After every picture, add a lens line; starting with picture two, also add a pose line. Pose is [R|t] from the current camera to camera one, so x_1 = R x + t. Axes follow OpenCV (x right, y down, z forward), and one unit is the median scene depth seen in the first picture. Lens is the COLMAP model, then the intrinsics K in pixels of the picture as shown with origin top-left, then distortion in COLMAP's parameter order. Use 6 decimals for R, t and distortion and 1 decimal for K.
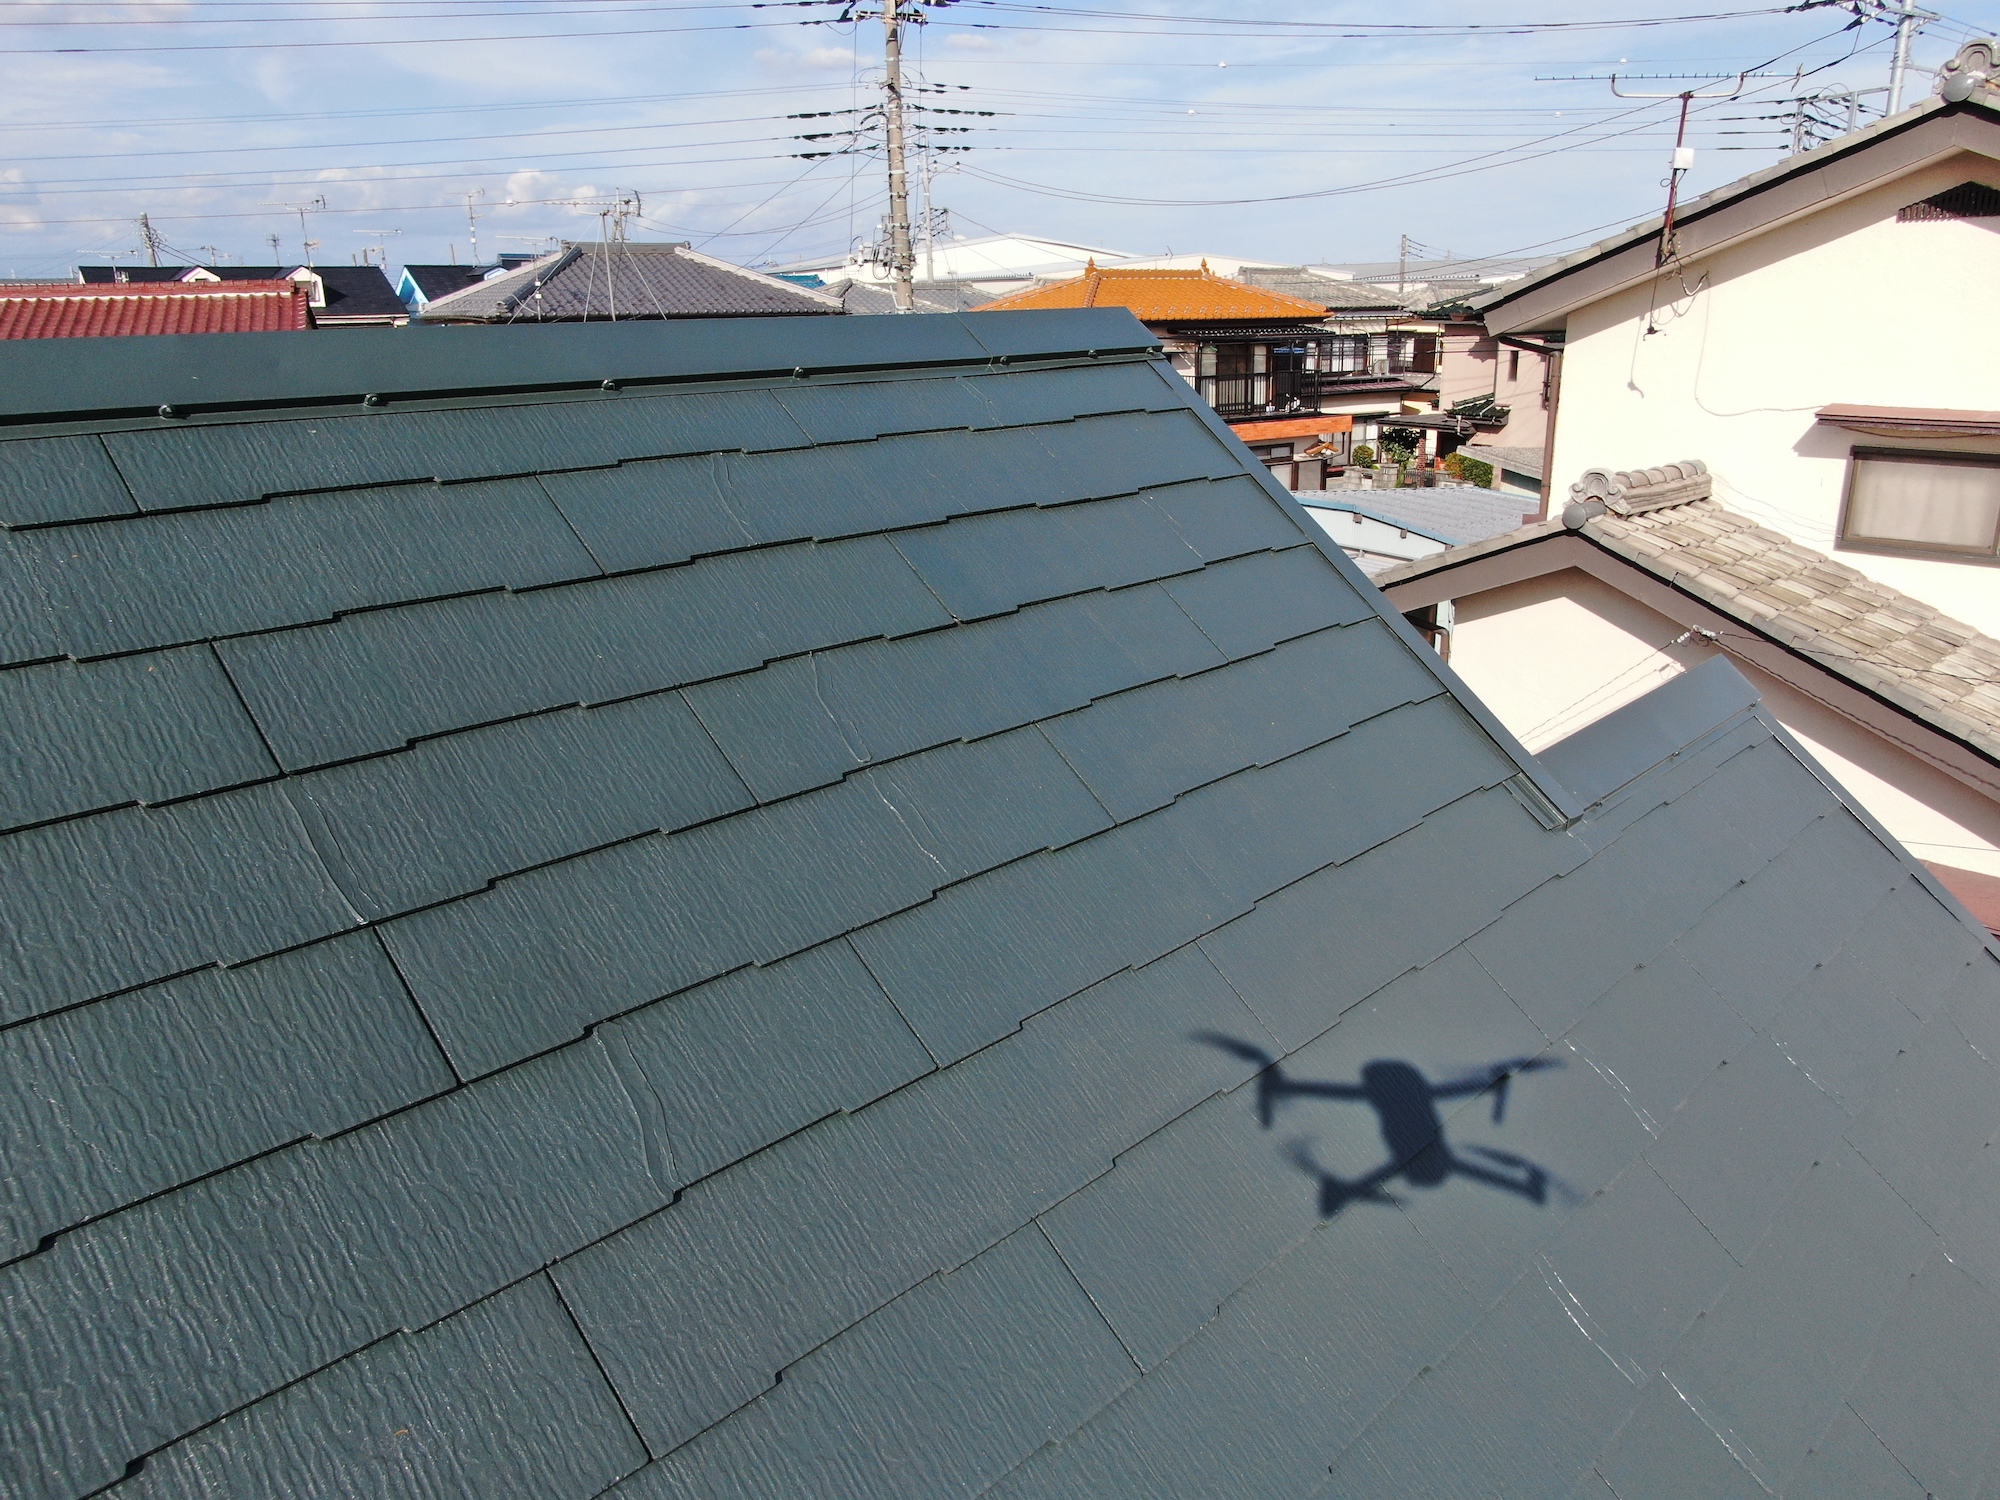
lens RADIAL K [[1439.4, 0, 1000.0], [0, 1439.4, 750.0], [0, 0, 1]] dist [0.004286, -0.000177]
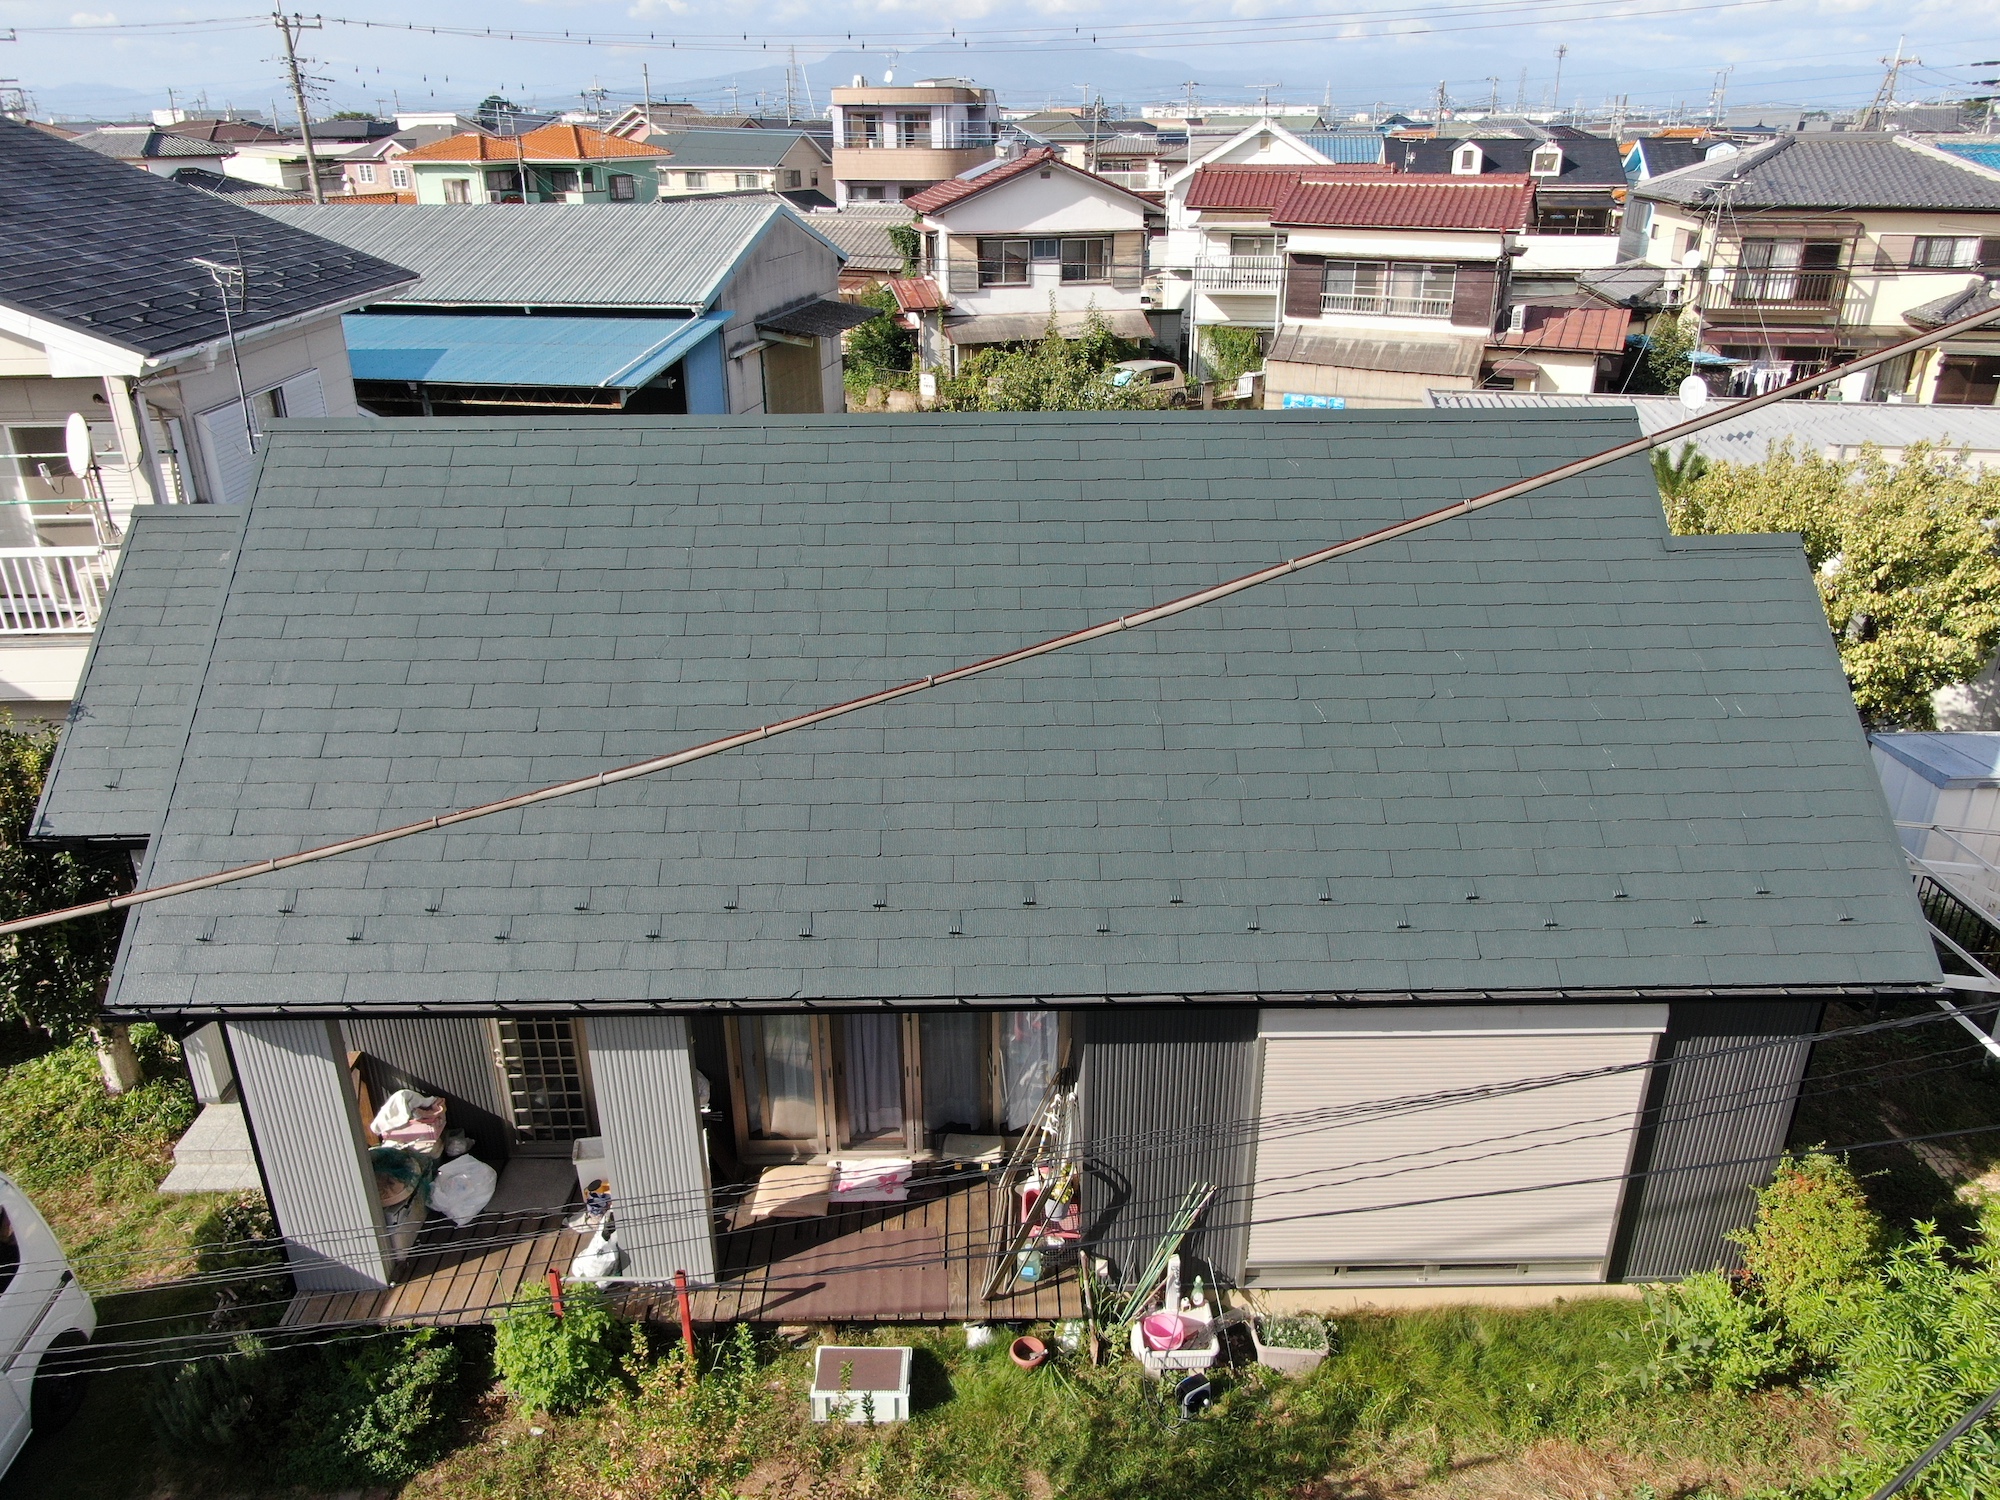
lens RADIAL K [[1439.4, 0, 1000.0], [0, 1439.4, 750.0], [0, 0, 1]] dist [0.004286, -0.000177]
pose [[0.710745, 0.290979, -0.640448, 0.116761], [-0.216742, 0.956729, 0.194145, 0.013036], [0.669227, 0.000824, 0.743057, -0.213948]]
